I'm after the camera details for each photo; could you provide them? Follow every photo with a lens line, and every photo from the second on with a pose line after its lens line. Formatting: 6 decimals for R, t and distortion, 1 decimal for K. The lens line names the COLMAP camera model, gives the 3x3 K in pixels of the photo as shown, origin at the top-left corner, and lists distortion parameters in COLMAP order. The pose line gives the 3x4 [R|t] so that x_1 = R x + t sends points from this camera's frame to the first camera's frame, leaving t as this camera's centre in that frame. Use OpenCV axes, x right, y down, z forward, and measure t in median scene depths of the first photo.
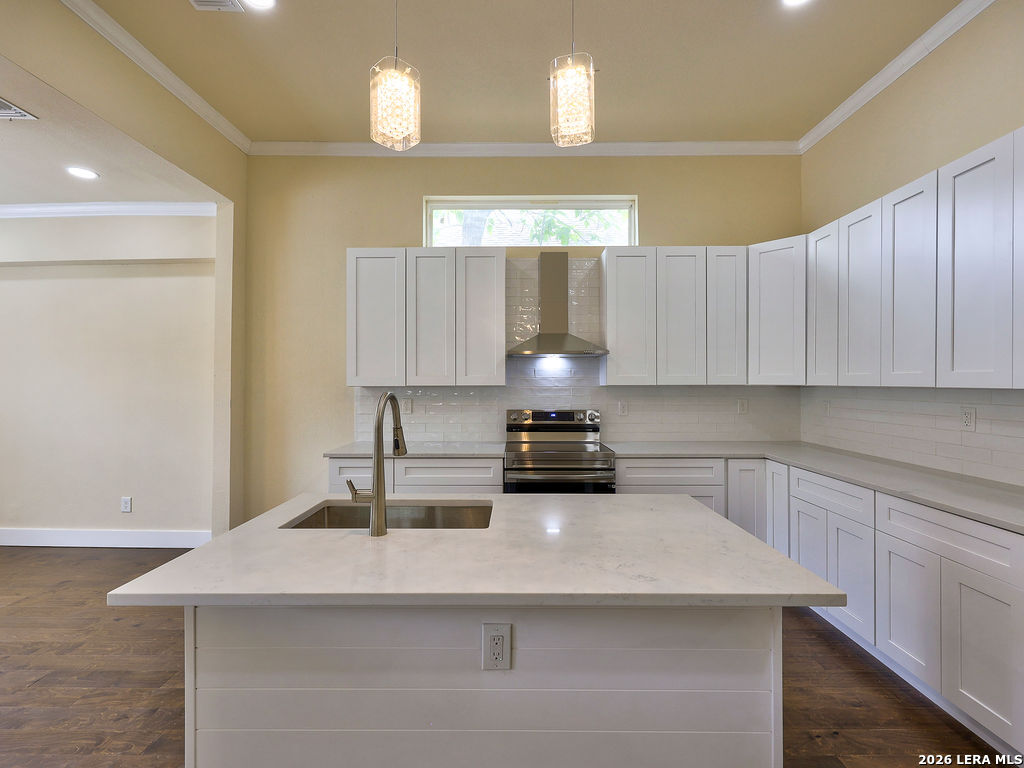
lens RADIAL K [[460.5, 0, 512.0], [0, 460.5, 384.0], [0, 0, 1]] dist [-0.000624, 0.000067]
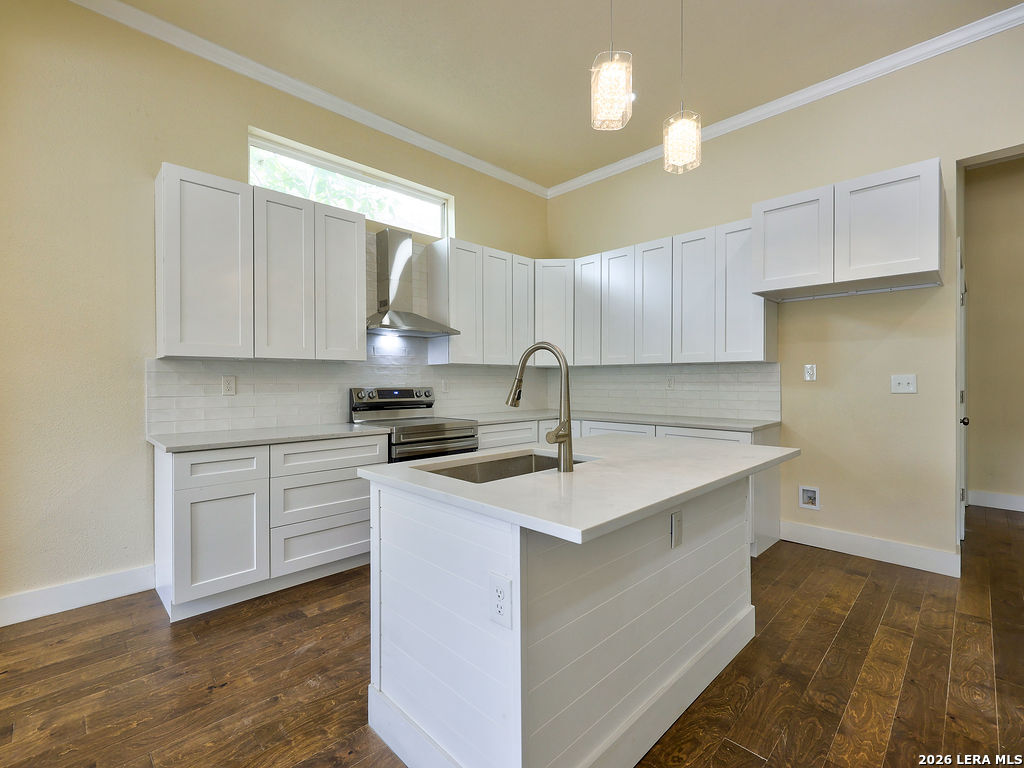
lens RADIAL K [[461.1, 0, 483.8], [0, 461.1, 385.2], [0, 0, 1]] dist [0.001677, 0.000151]
pose [[0.733859, -0.007304, 0.679263, -0.463163], [0.003512, 0.999970, 0.006959, 0.045570], [-0.679293, -0.002721, 0.733862, 0.129527]]
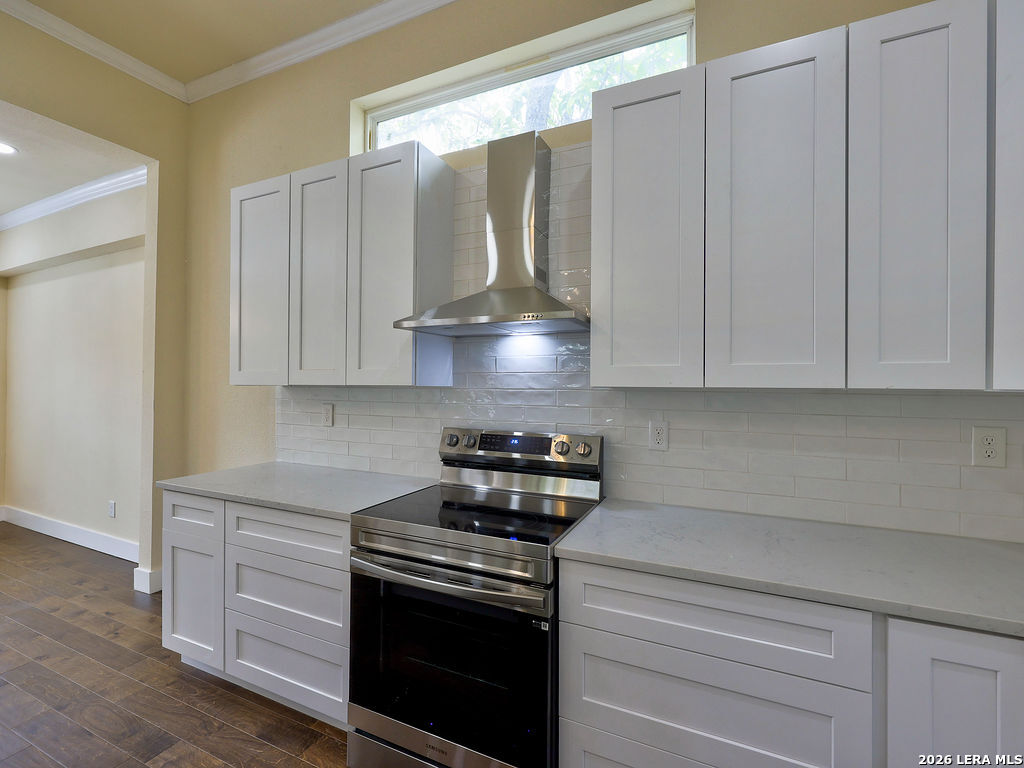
lens RADIAL K [[460.5, 0, 512.0], [0, 460.5, 384.0], [0, 0, 1]] dist [-0.000624, 0.000067]
pose [[0.909519, 0.006183, -0.415616, 0.315097], [-0.005564, 0.999981, 0.002701, -0.001361], [0.415625, -0.000144, 0.909536, 0.515829]]
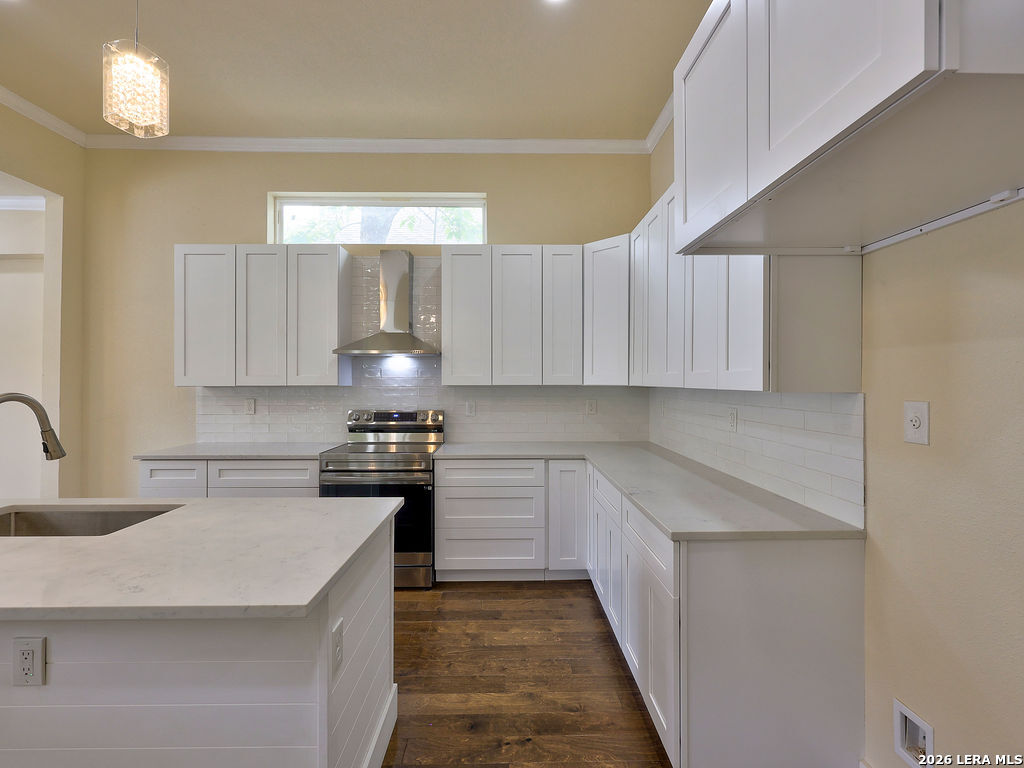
lens RADIAL K [[460.5, 0, 512.0], [0, 460.5, 384.0], [0, 0, 1]] dist [-0.000624, 0.000067]
pose [[0.999774, -0.000013, 0.021254, 0.321610], [-0.000026, 0.999998, 0.001812, -0.001733], [-0.021254, -0.001812, 0.999772, 0.009538]]
